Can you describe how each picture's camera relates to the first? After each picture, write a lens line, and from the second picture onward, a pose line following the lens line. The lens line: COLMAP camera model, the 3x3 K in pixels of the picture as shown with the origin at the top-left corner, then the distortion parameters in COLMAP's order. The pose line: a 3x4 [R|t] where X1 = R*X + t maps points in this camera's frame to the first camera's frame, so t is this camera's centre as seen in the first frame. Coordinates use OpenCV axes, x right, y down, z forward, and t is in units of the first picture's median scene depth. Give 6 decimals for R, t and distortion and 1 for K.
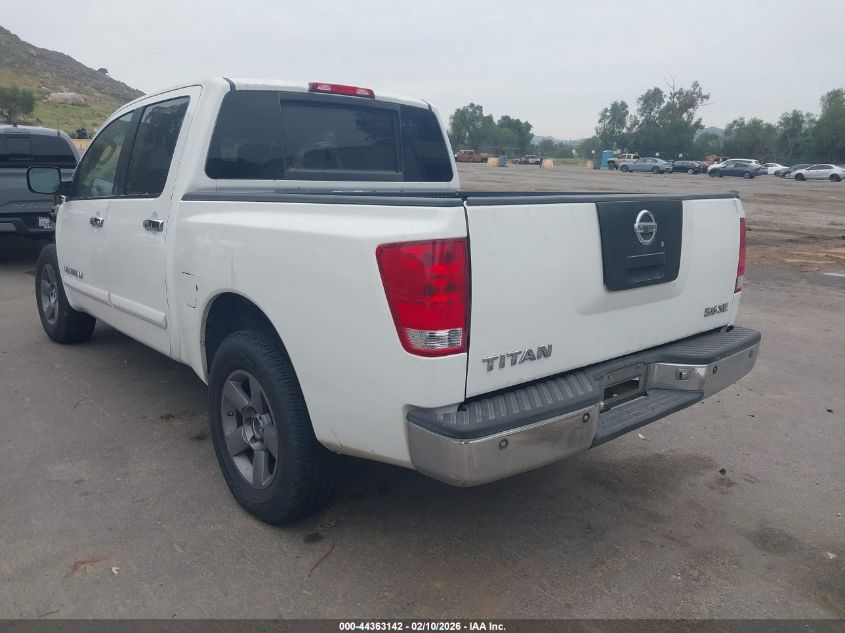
lens RADIAL K [[658.8, 0, 425.4], [0, 658.8, 316.4], [0, 0, 1]] dist [0.004314, 0.000139]
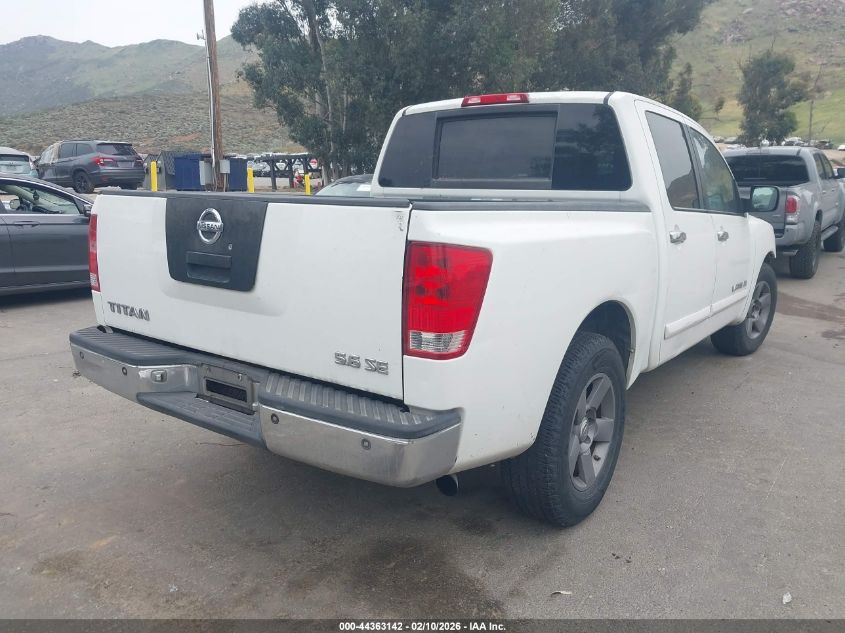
lens RADIAL K [[658.8, 0, 425.4], [0, 658.8, 316.4], [0, 0, 1]] dist [0.004314, 0.000139]
pose [[0.210316, 0.175553, -0.961742, 1.265122], [-0.209174, 0.969045, 0.131144, -0.185925], [0.954994, 0.173590, 0.240527, 1.010490]]
